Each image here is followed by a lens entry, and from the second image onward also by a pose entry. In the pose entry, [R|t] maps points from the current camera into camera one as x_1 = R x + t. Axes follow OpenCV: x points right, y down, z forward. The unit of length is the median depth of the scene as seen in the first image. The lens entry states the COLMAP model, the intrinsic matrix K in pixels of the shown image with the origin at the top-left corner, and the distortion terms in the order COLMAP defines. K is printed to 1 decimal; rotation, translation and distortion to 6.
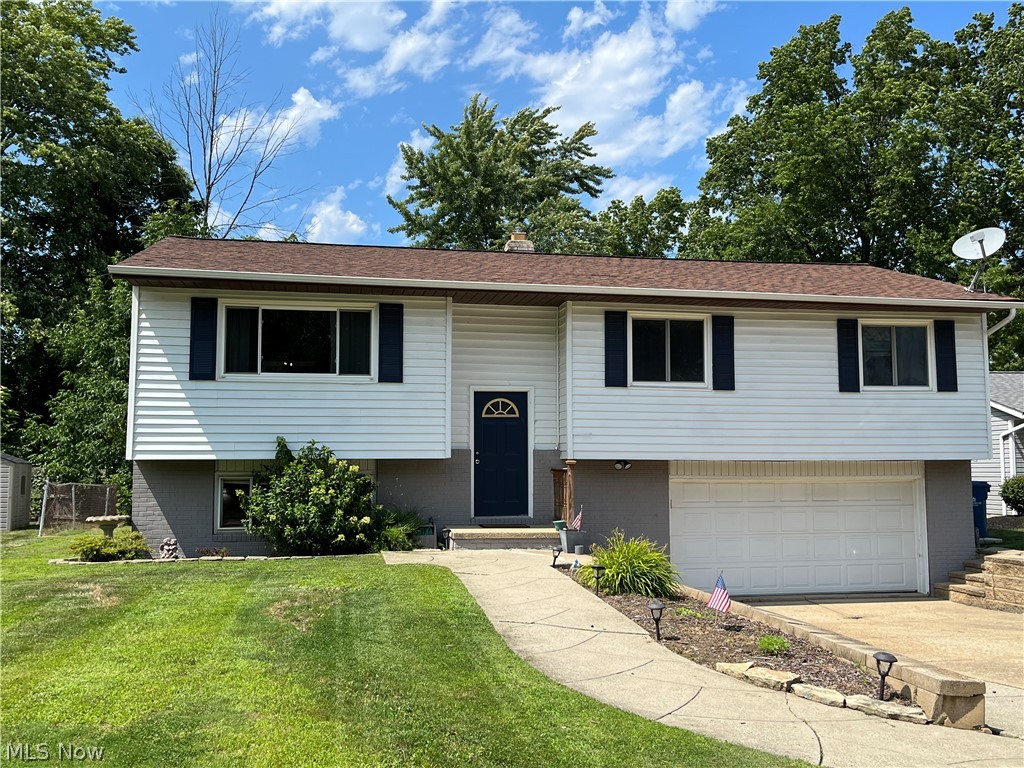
lens RADIAL K [[1042.9, 0, 512.0], [0, 1042.9, 384.0], [0, 0, 1]] dist [0.137159, -0.312737]
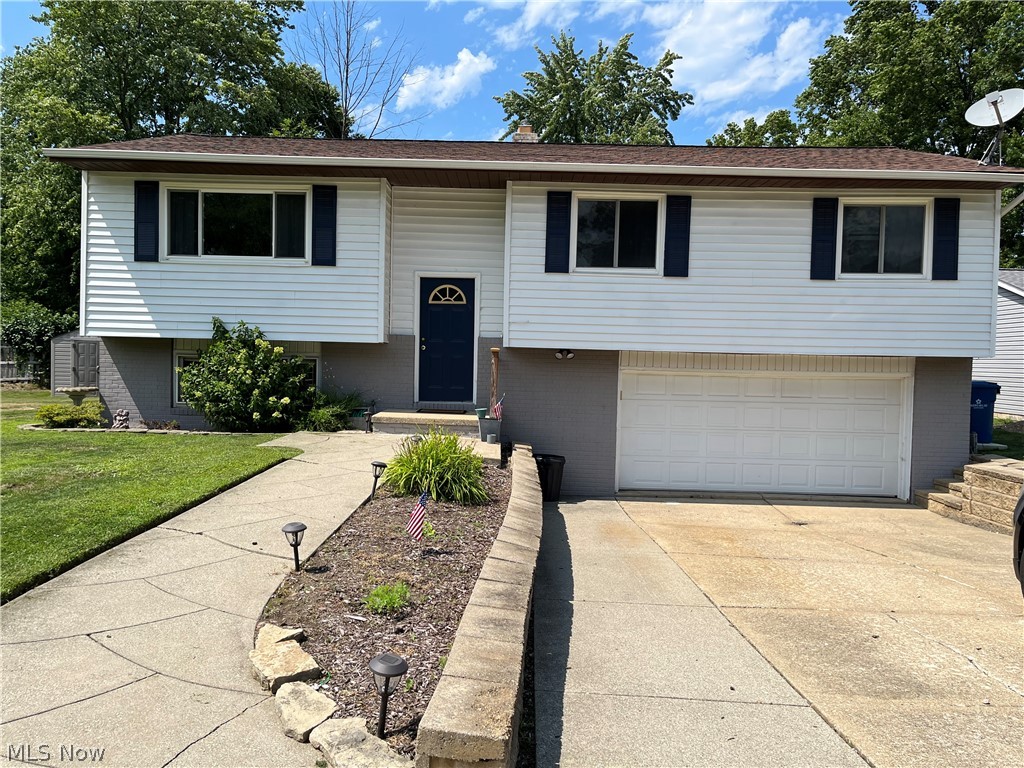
lens RADIAL K [[767.7, 0, 512.0], [0, 767.7, 384.0], [0, 0, 1]] dist [0.060426, -0.063638]
pose [[0.975191, 0.033700, -0.218783, 0.213296], [-0.008988, 0.993557, 0.112980, 0.024550], [0.221181, -0.108210, 0.969211, 0.291914]]
